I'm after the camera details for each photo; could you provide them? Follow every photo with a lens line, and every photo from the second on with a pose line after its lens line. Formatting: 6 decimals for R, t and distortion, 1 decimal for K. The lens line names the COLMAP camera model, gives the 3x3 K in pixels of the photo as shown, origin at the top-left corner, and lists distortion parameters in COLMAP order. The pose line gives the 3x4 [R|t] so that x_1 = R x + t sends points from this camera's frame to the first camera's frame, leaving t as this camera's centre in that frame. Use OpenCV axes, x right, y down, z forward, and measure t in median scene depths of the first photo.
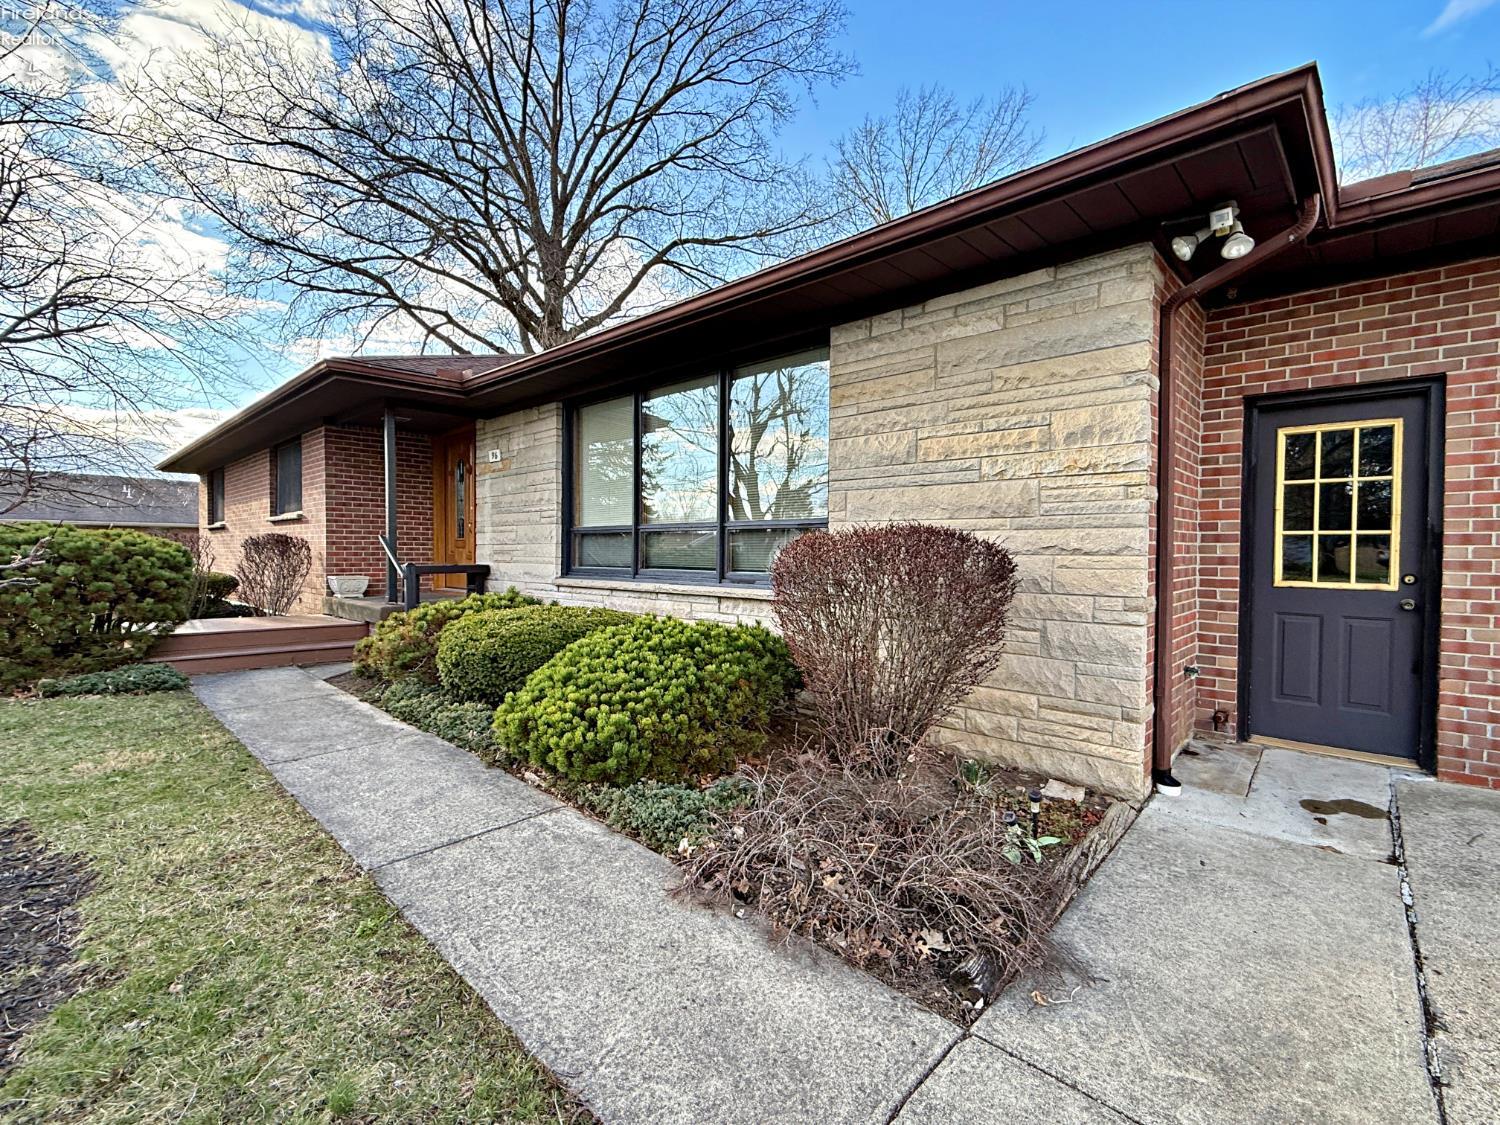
lens RADIAL K [[690.5, 0, 750.3], [0, 690.5, 565.0], [0, 0, 1]] dist [0.004993, 0.000107]
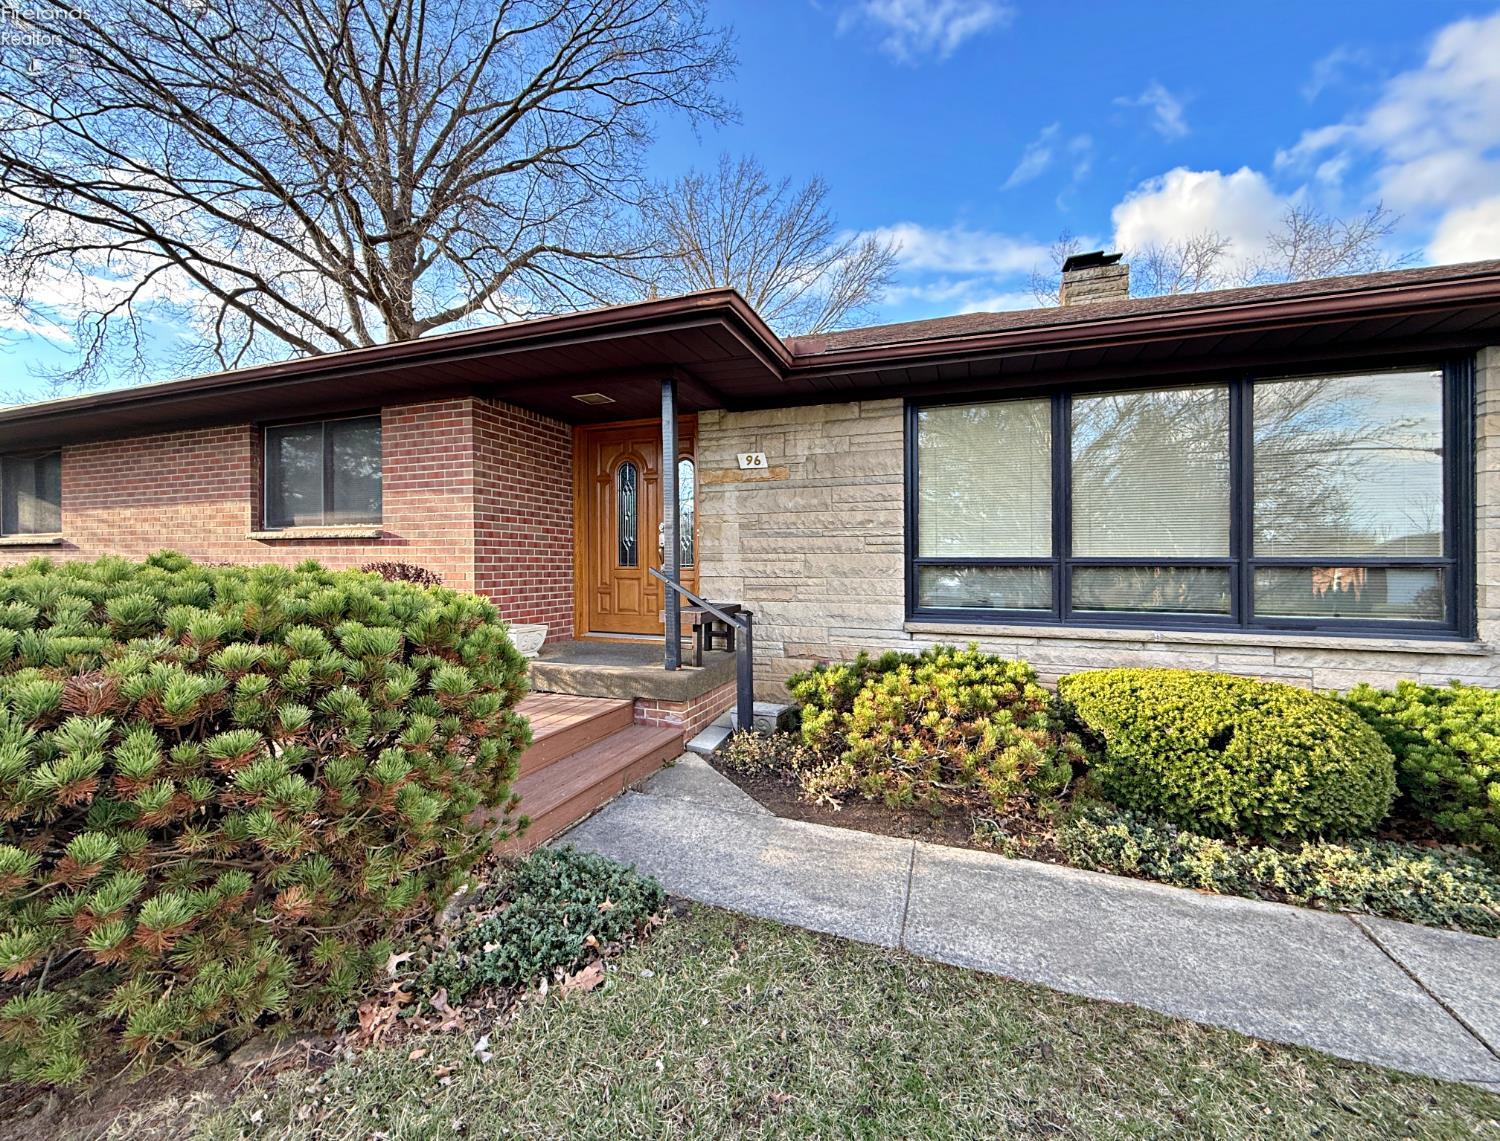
lens RADIAL K [[622.7, 0, 749.8], [0, 622.7, 564.9], [0, 0, 1]] dist [0.000178, 0.000168]
pose [[0.919402, -0.000365, 0.393319, -0.549213], [0.008984, 0.999758, -0.020073, -0.026029], [-0.393216, 0.021988, 0.919183, 0.323648]]
